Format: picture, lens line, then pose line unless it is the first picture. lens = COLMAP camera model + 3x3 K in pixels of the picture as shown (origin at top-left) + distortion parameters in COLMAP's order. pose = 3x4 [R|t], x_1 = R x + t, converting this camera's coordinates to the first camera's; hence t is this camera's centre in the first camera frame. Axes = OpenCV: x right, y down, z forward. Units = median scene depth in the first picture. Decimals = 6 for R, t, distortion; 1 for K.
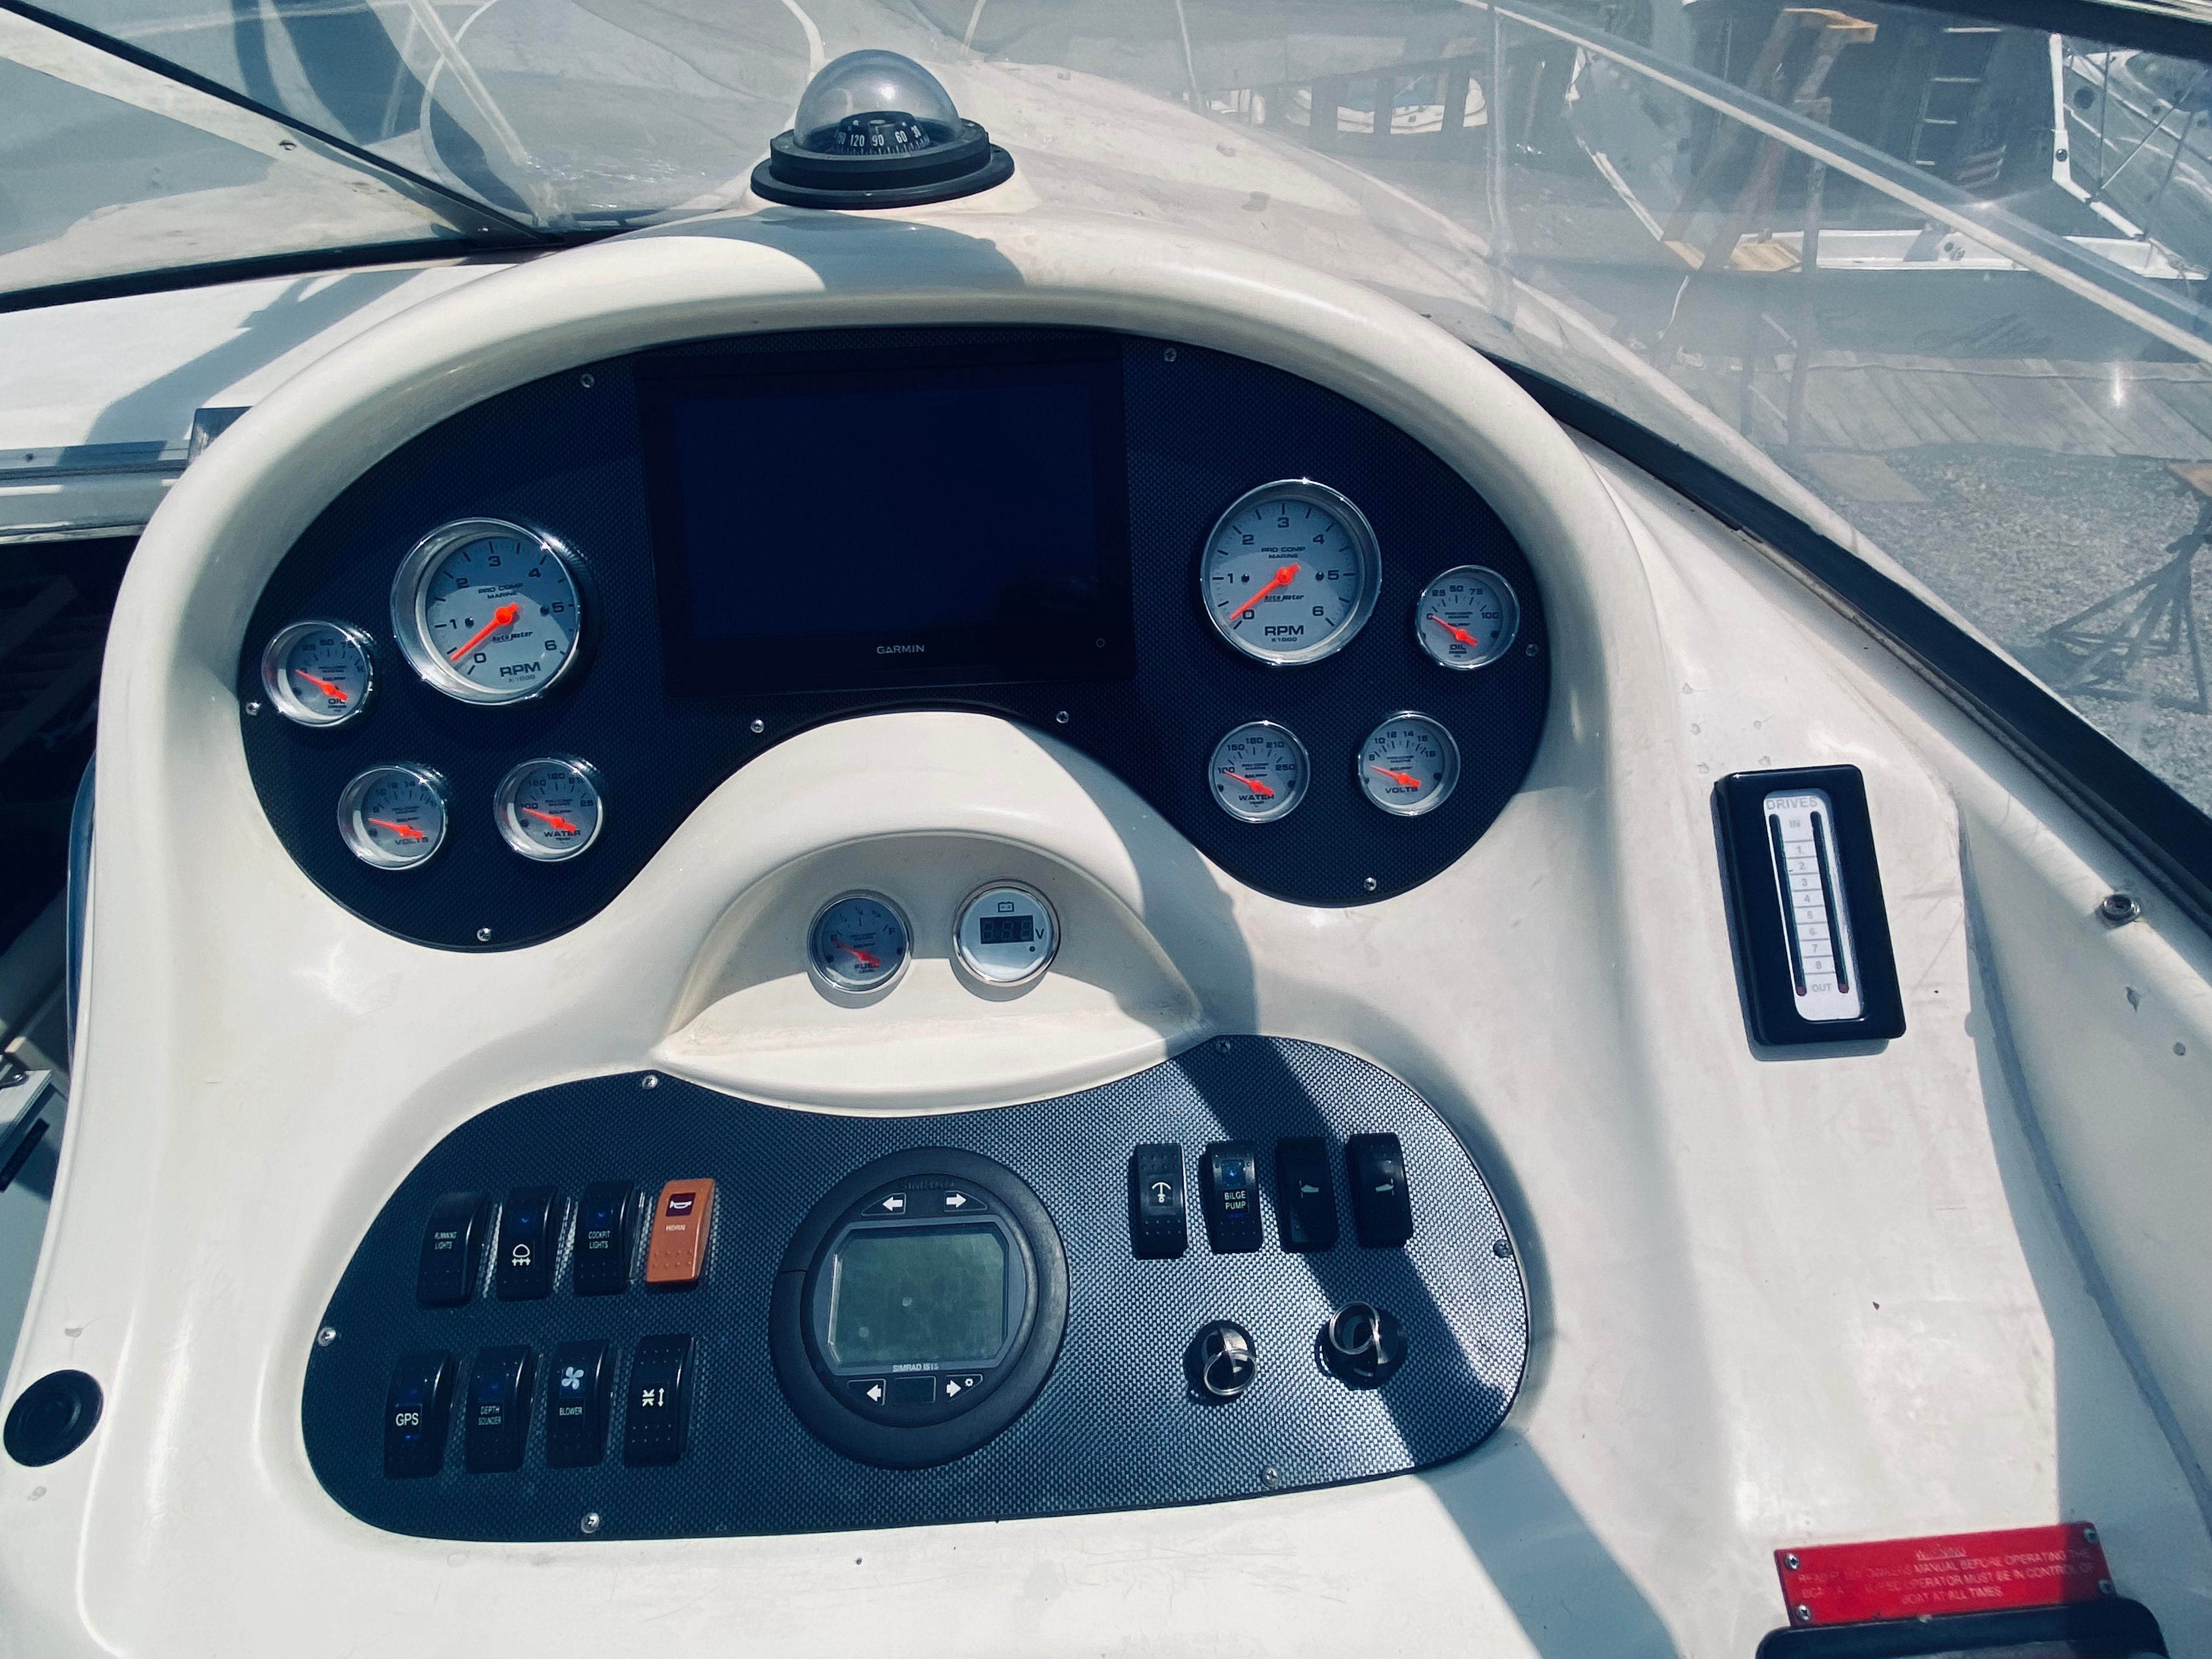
lens RADIAL K [[1203.0, 0, 1109.1], [0, 1203.0, 905.7], [0, 0, 1]] dist [0.056839, -0.077430]
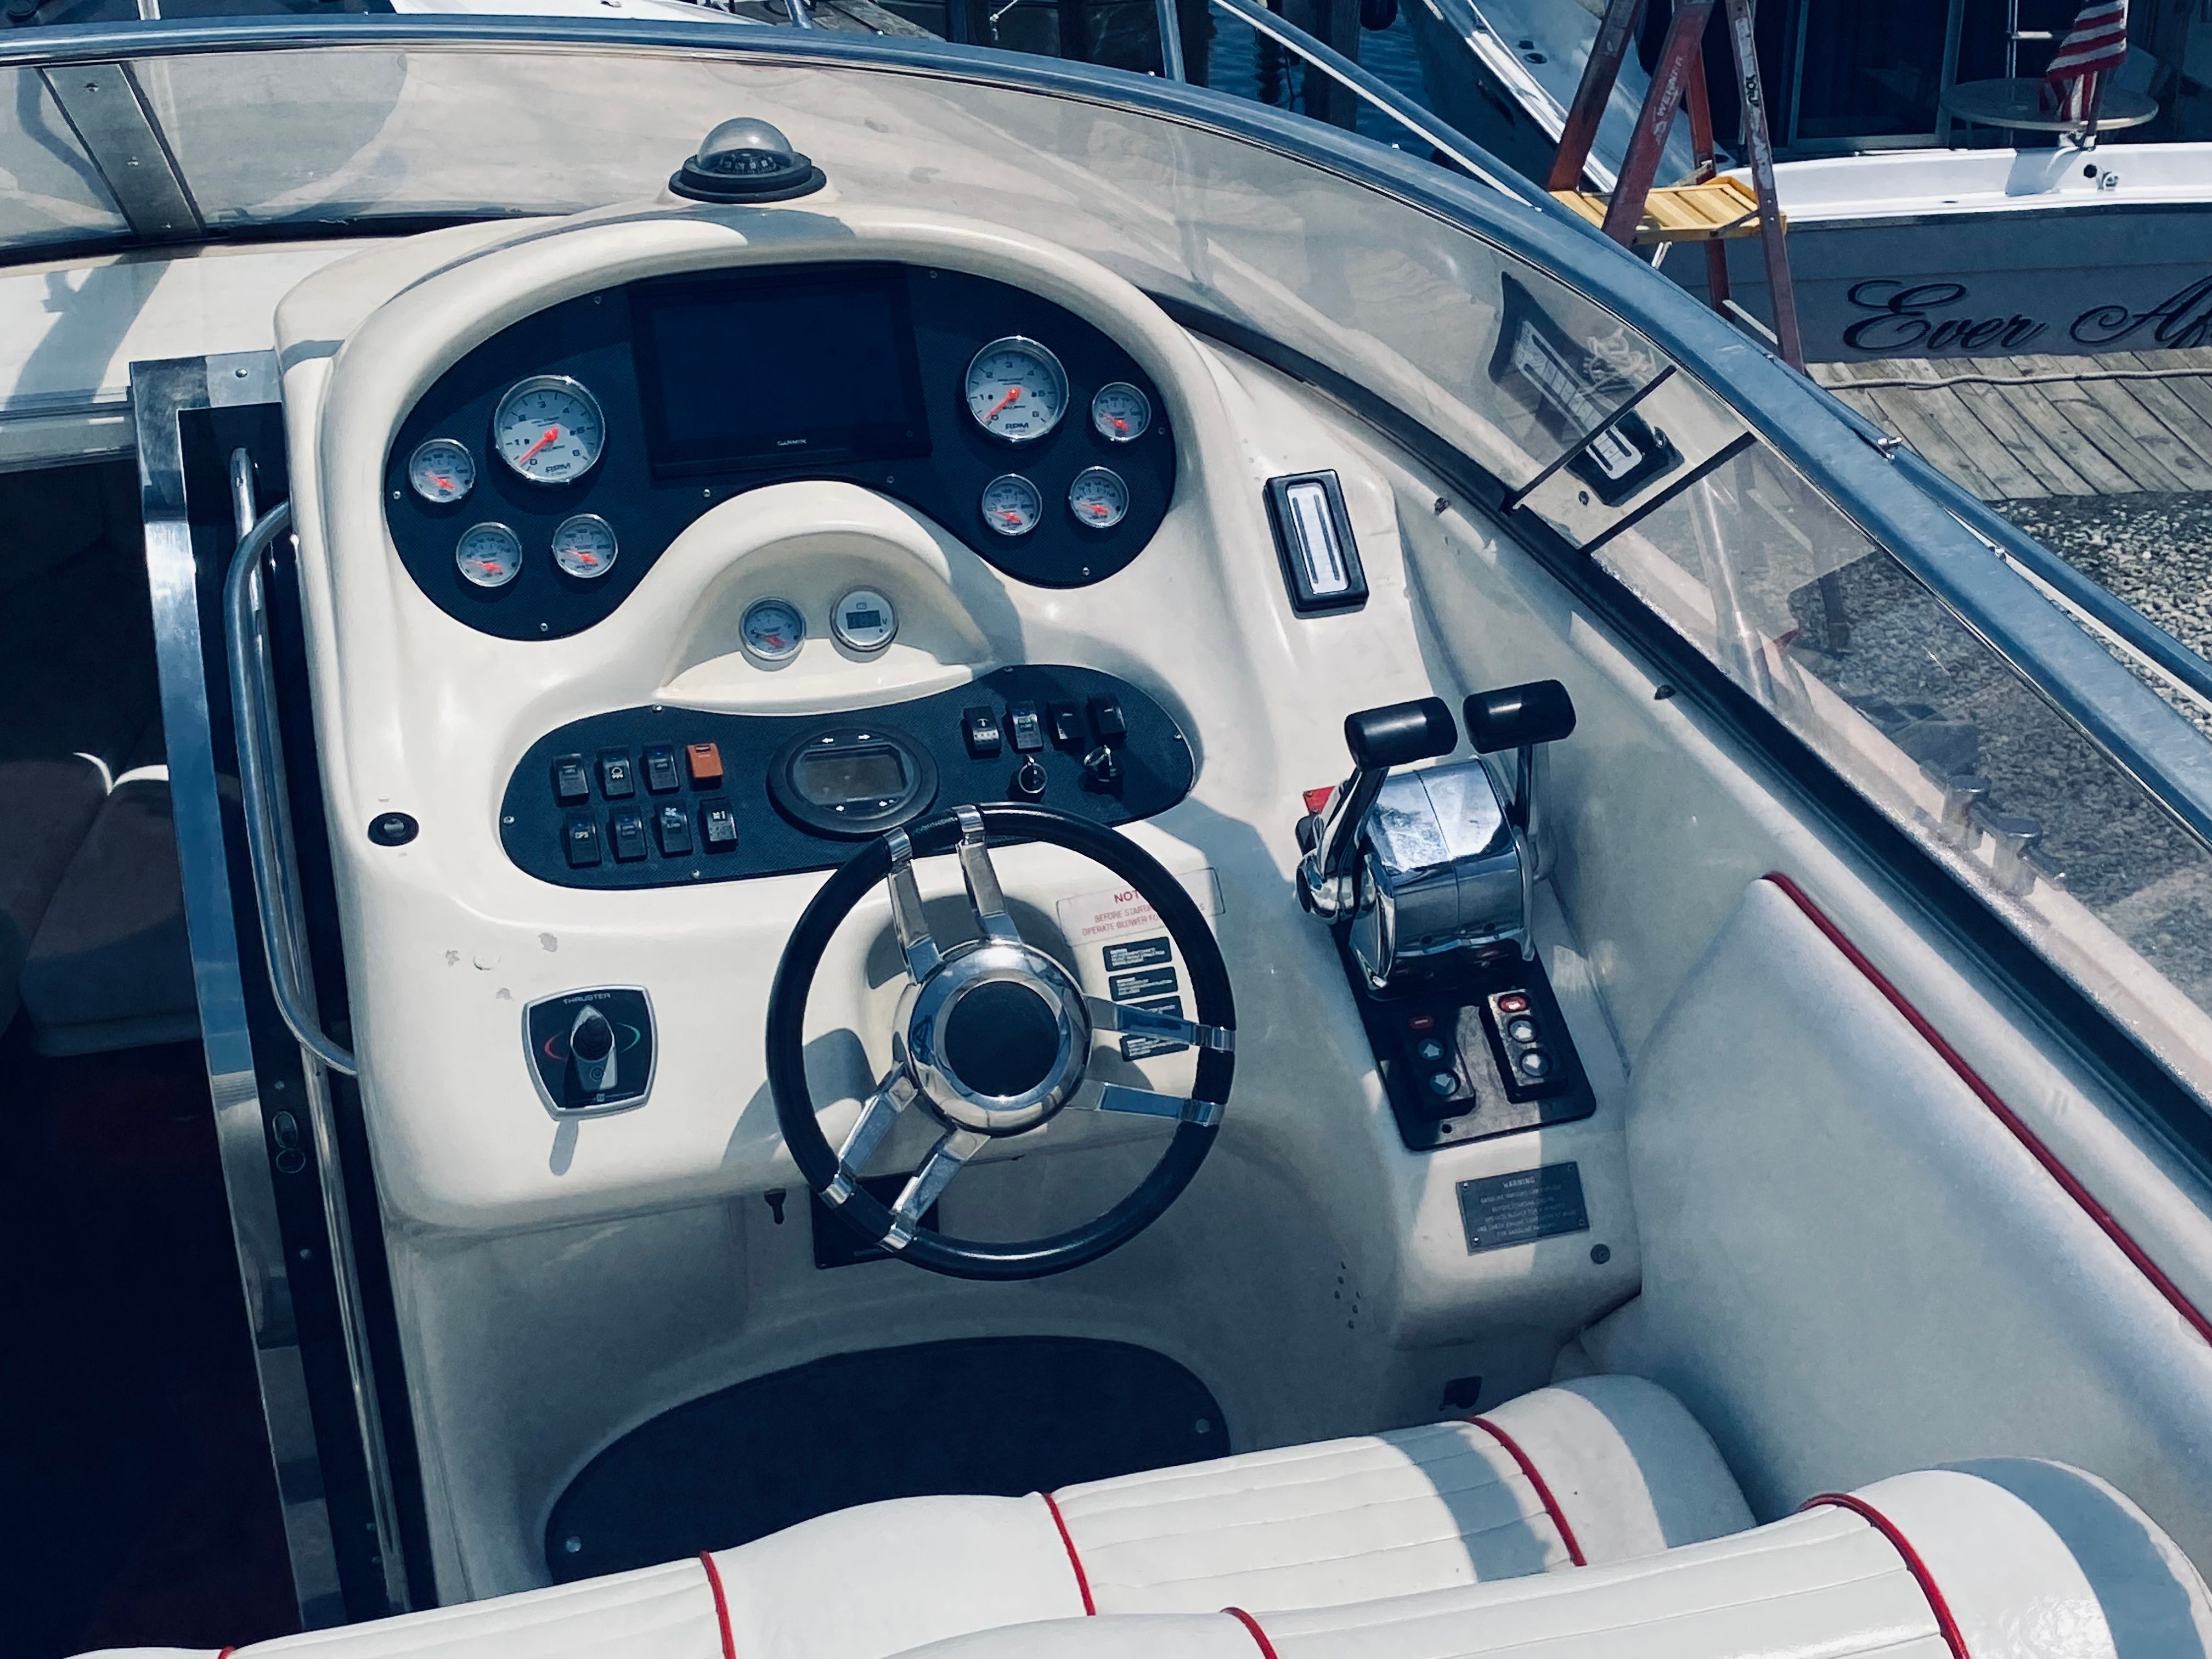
lens RADIAL K [[1750.0, 0, 1106.0], [0, 1750.0, 829.5], [0, 0, 1]] dist [-0.005615, 0.002059]
pose [[0.978936, -0.092060, 0.182235, -0.229427], [0.121062, 0.980466, -0.155021, 0.717683], [-0.164404, 0.173817, 0.970958, -1.289156]]
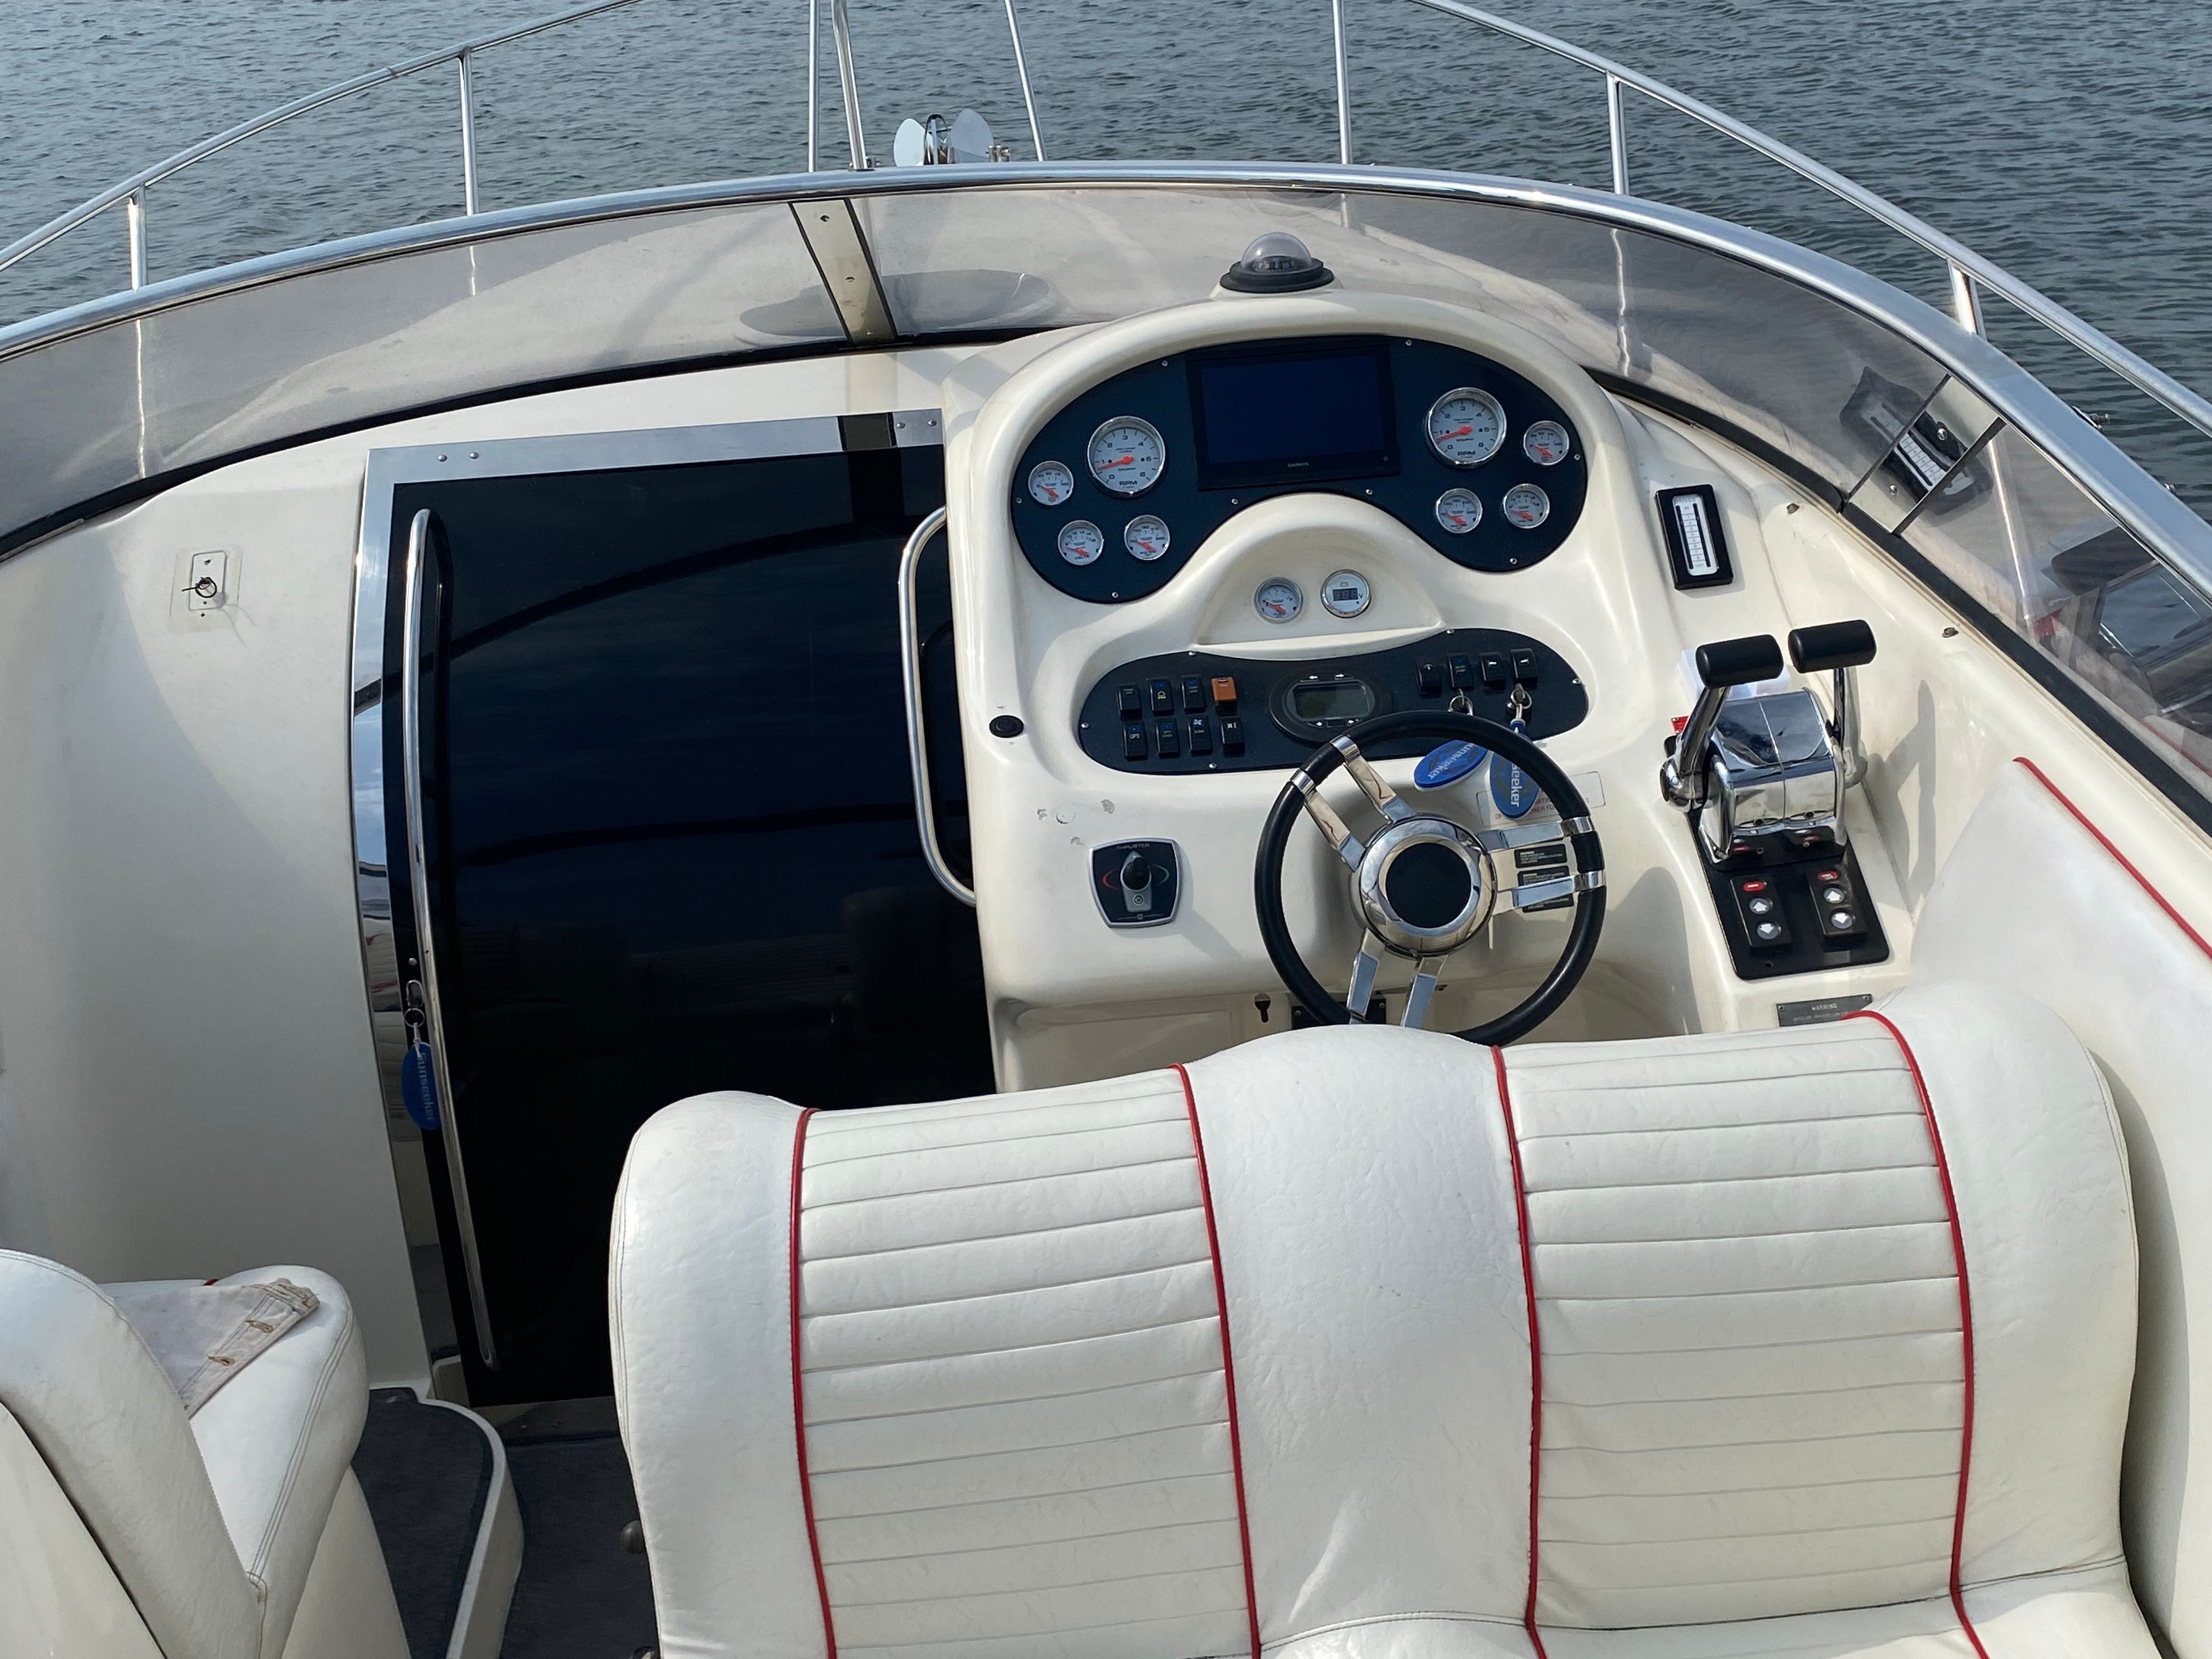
lens RADIAL K [[1851.4, 0, 1106.0], [0, 1851.4, 829.5], [0, 0, 1]] dist [0.027139, 0.002339]
pose [[0.999140, -0.021647, -0.035364, -0.435779], [0.012424, 0.970014, -0.242732, 1.316239], [0.039558, 0.242084, 0.969449, -2.267085]]
